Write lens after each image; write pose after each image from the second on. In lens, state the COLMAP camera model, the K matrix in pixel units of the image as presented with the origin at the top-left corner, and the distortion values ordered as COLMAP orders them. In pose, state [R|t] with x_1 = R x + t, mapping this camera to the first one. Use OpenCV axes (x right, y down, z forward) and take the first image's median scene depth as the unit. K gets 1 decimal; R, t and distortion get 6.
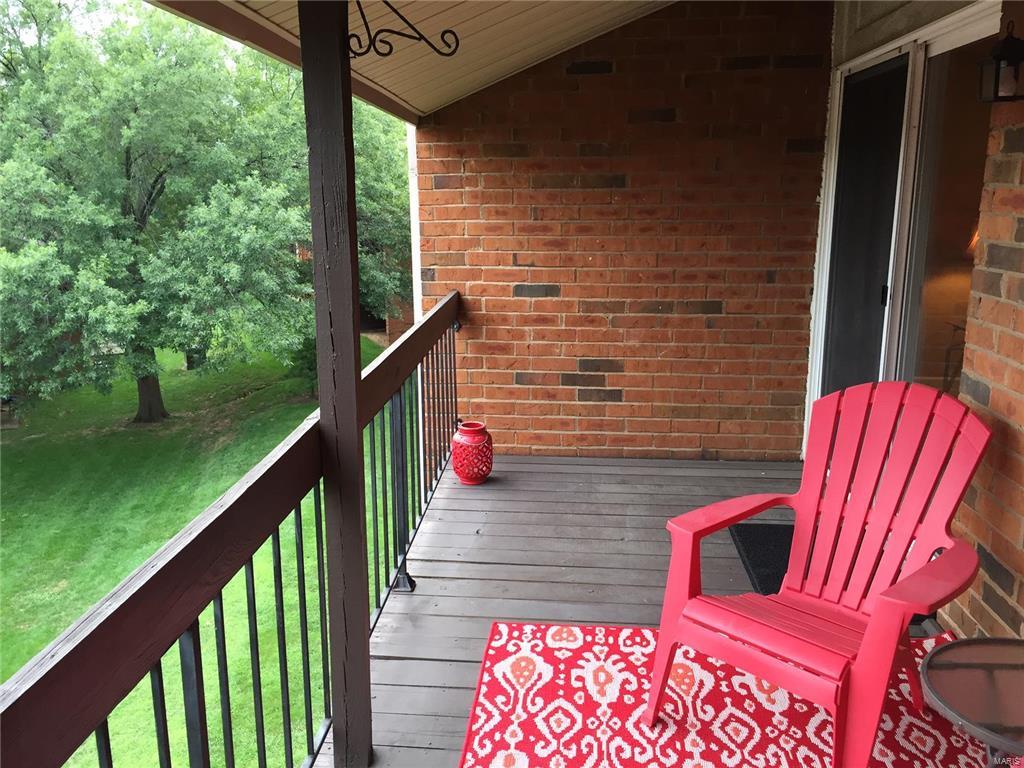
lens RADIAL K [[874.1, 0, 513.5], [0, 874.1, 380.5], [0, 0, 1]] dist [0.065190, -0.080947]
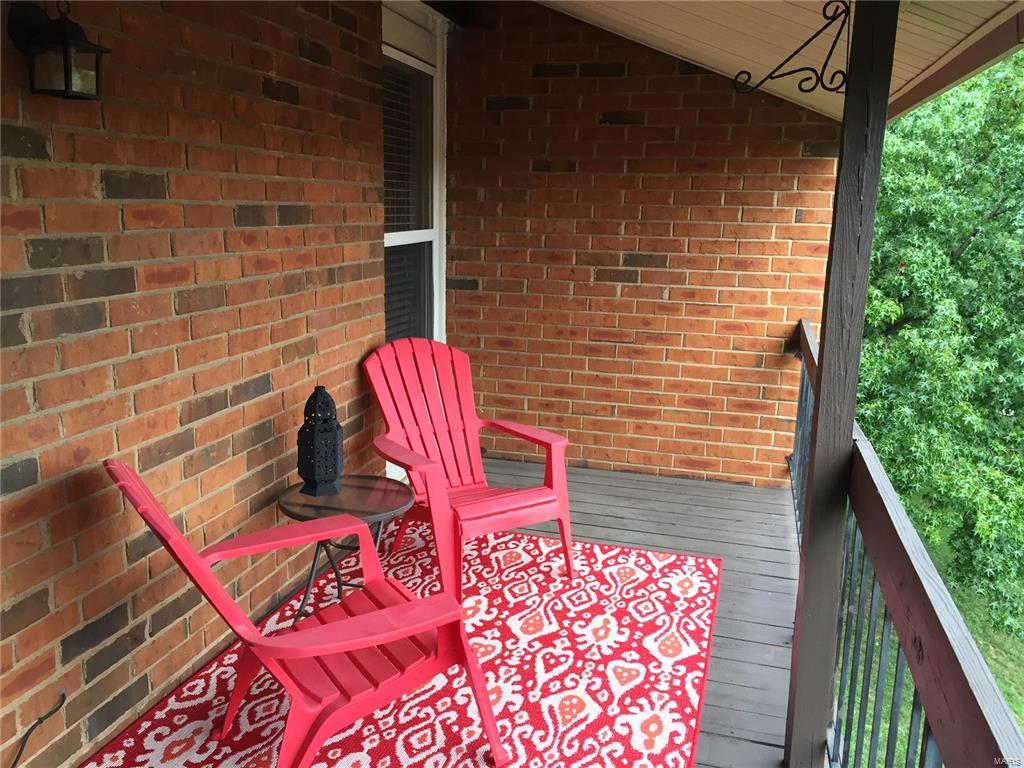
lens RADIAL K [[874.1, 0, 513.5], [0, 874.1, 380.5], [0, 0, 1]] dist [0.065190, -0.080947]
pose [[-0.980403, -0.051465, 0.190163, 0.012096], [0.029037, 0.916982, 0.397870, -0.430201], [-0.194852, 0.395595, -0.897517, 1.940678]]
